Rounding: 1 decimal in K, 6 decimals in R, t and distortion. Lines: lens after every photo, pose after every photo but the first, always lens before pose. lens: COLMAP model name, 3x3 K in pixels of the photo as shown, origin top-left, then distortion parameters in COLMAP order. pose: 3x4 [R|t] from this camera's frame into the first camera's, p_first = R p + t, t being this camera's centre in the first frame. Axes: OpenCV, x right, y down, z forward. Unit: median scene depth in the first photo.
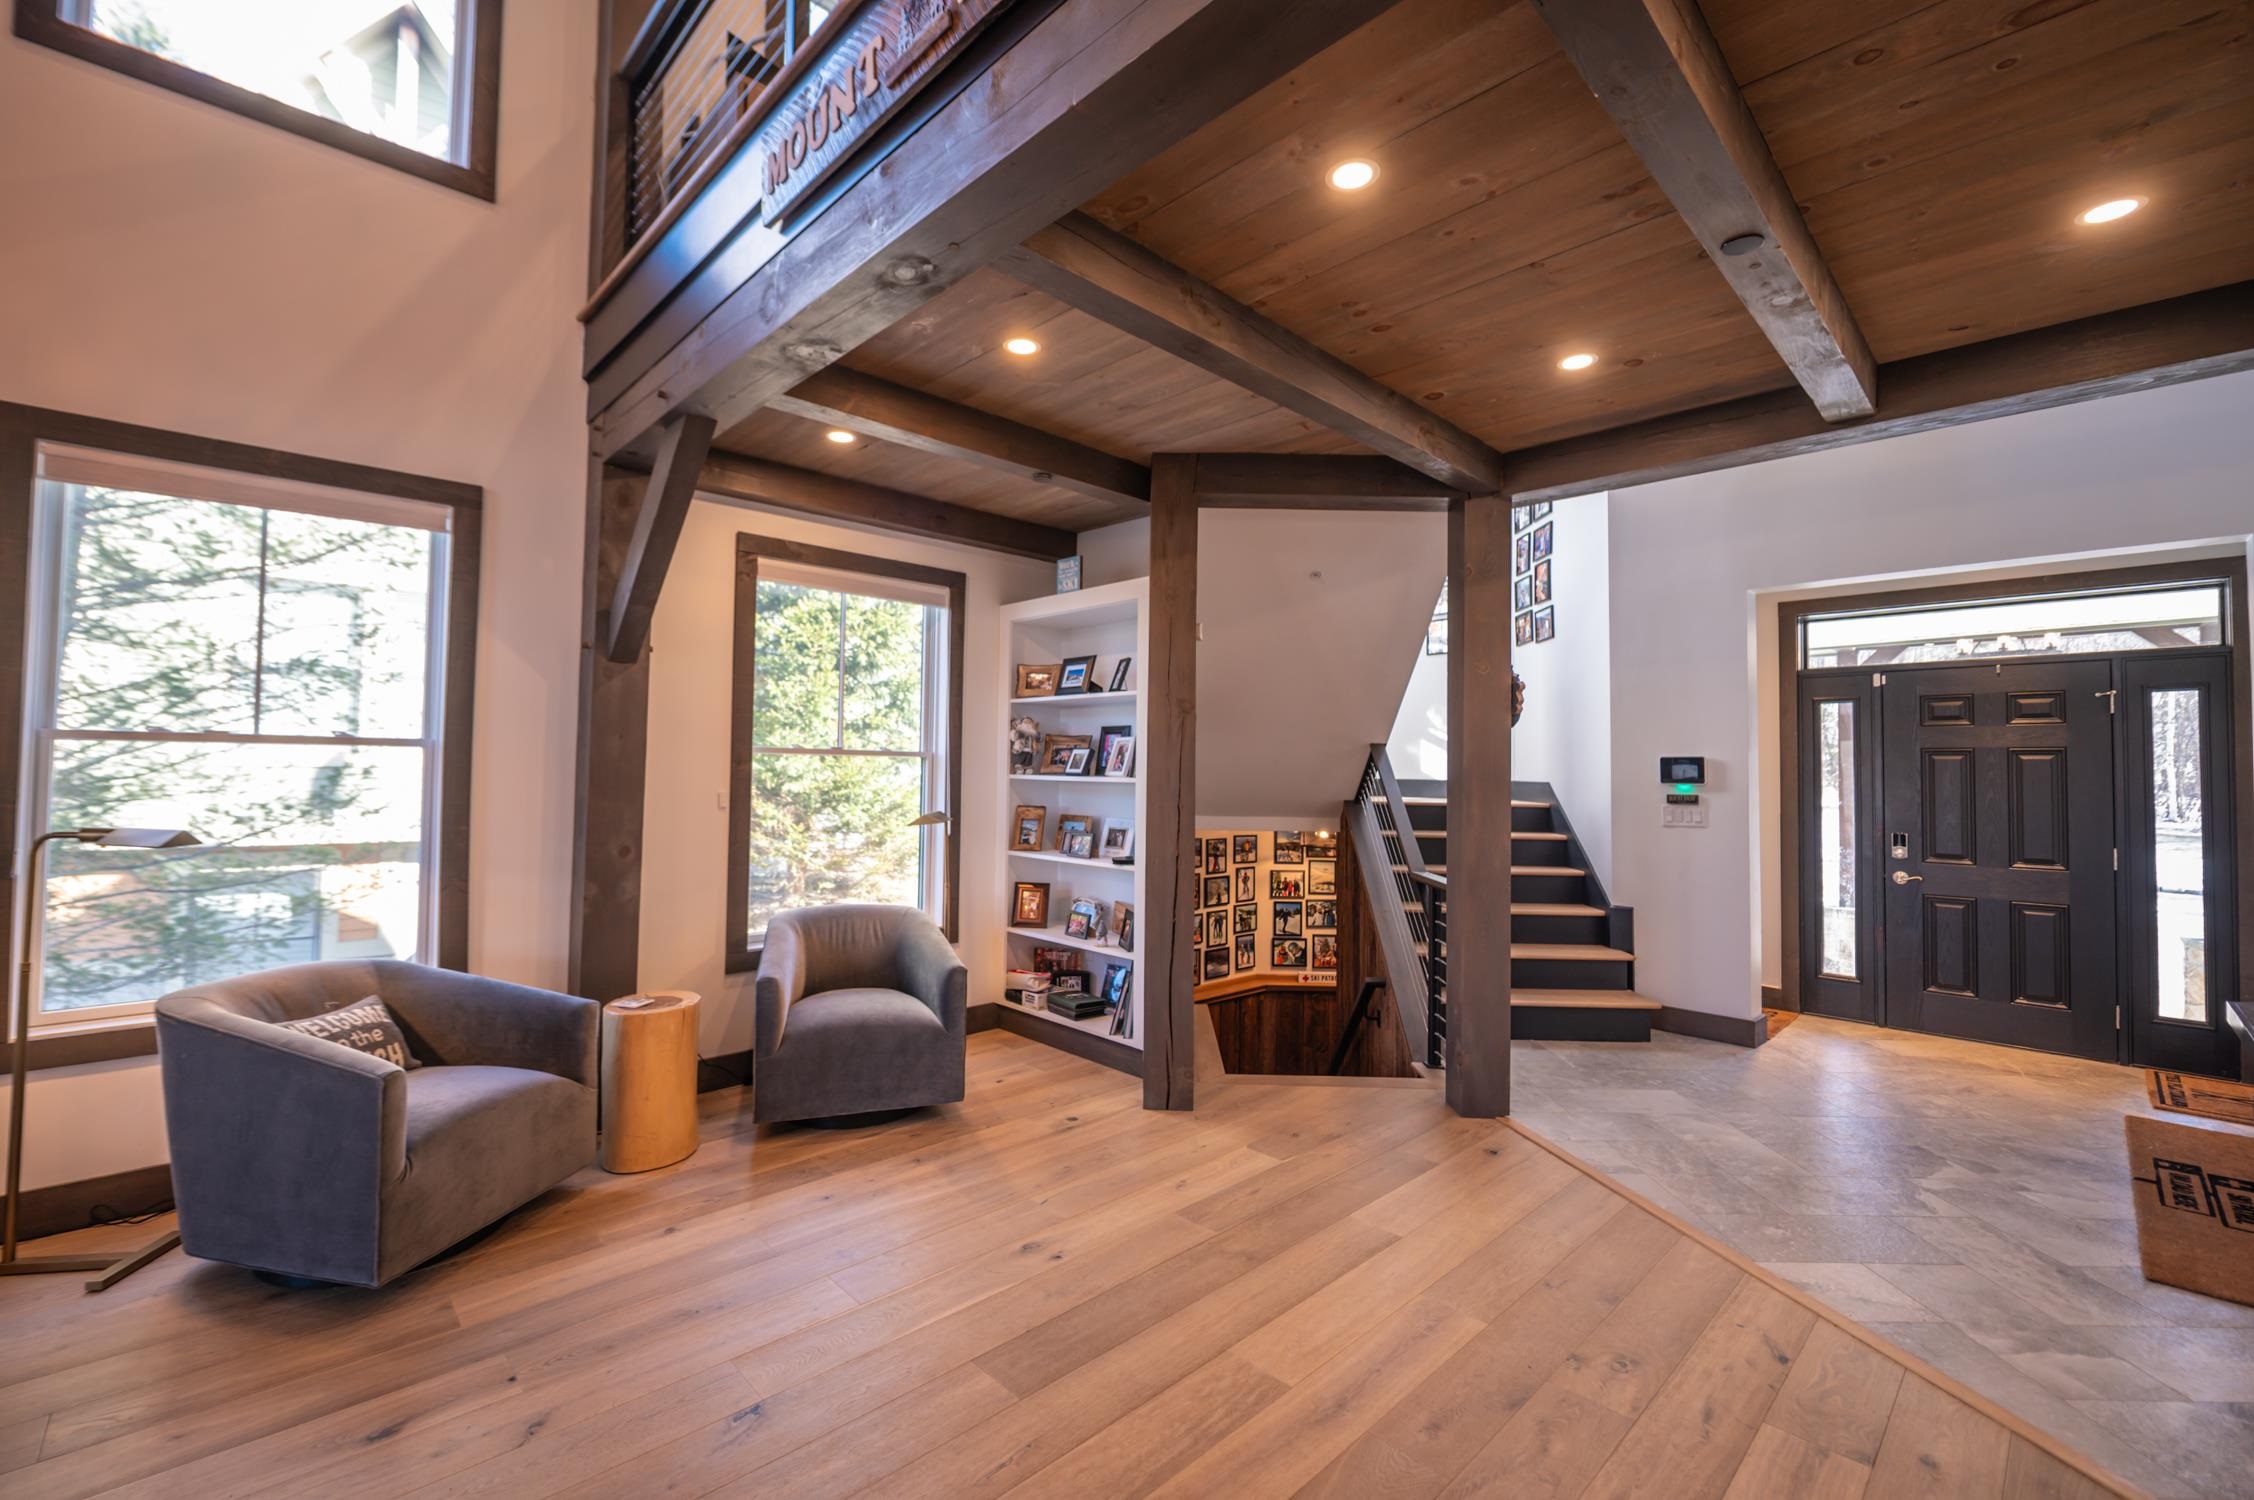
lens RADIAL K [[936.7, 0, 1118.1], [0, 936.7, 745.4], [0, 0, 1]] dist [-0.007875, -0.000091]
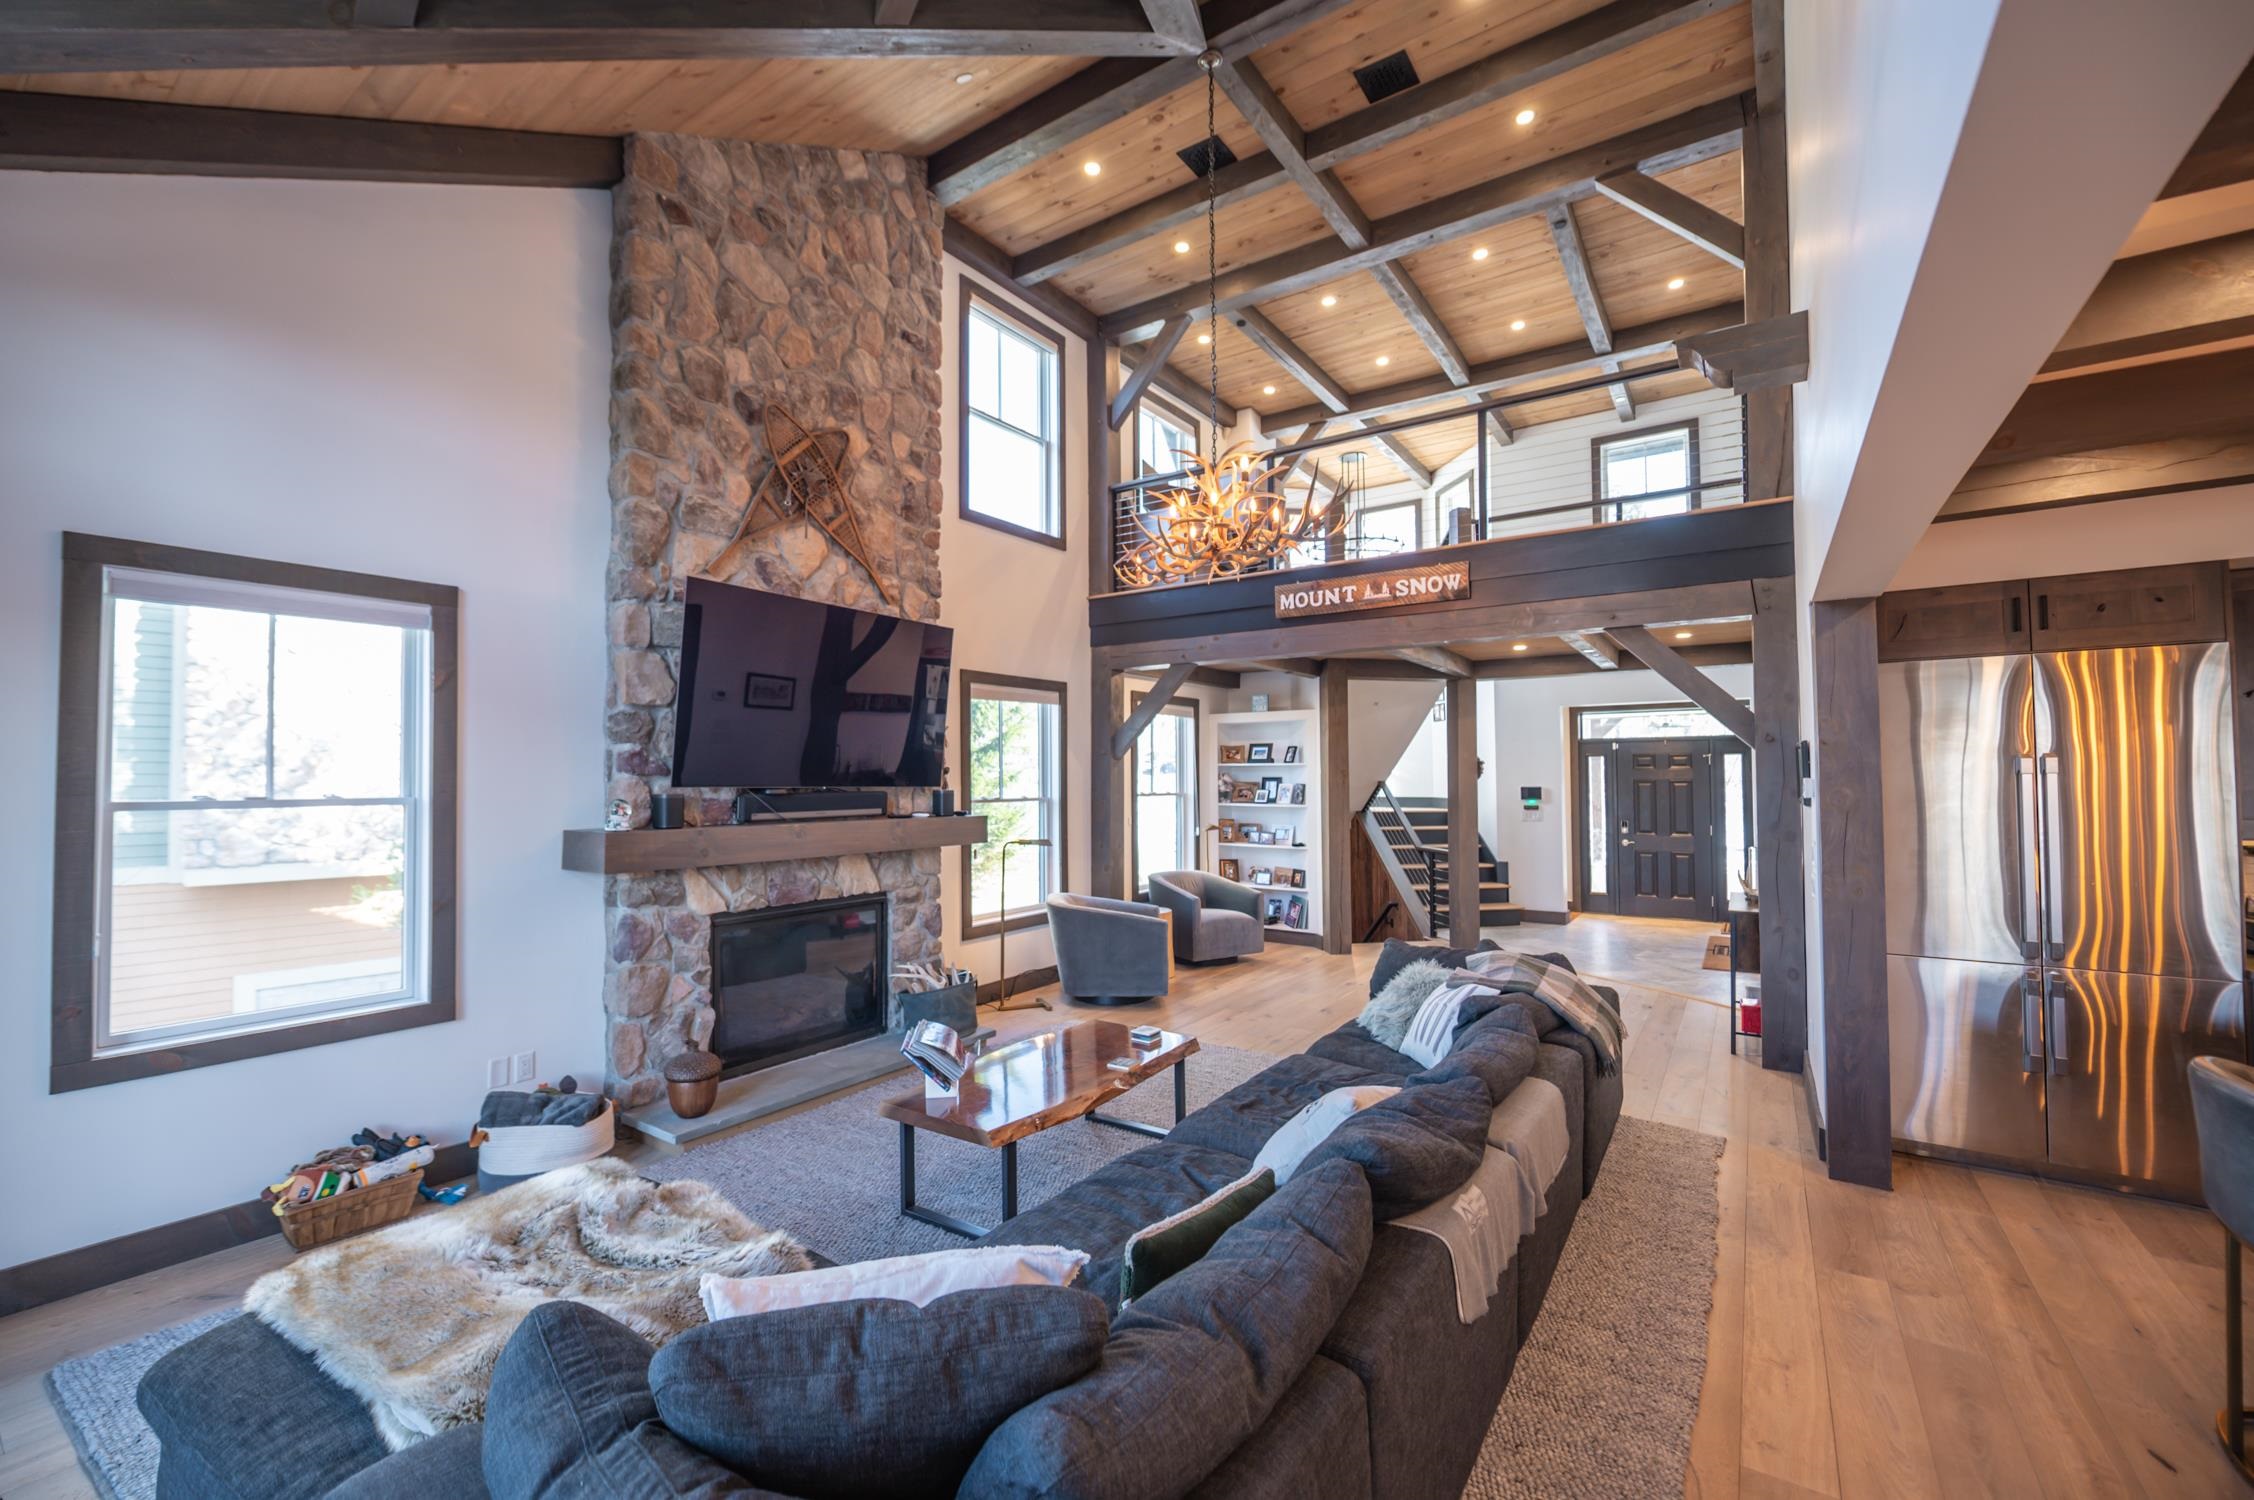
lens RADIAL K [[911.9, 0, 1114.5], [0, 911.9, 762.7], [0, 0, 1]] dist [0.000465, -0.000003]
pose [[0.980596, -0.015017, 0.195466, -0.689365], [0.013011, 0.999849, 0.011545, -0.076117], [-0.195609, -0.008778, 0.980643, -0.790388]]
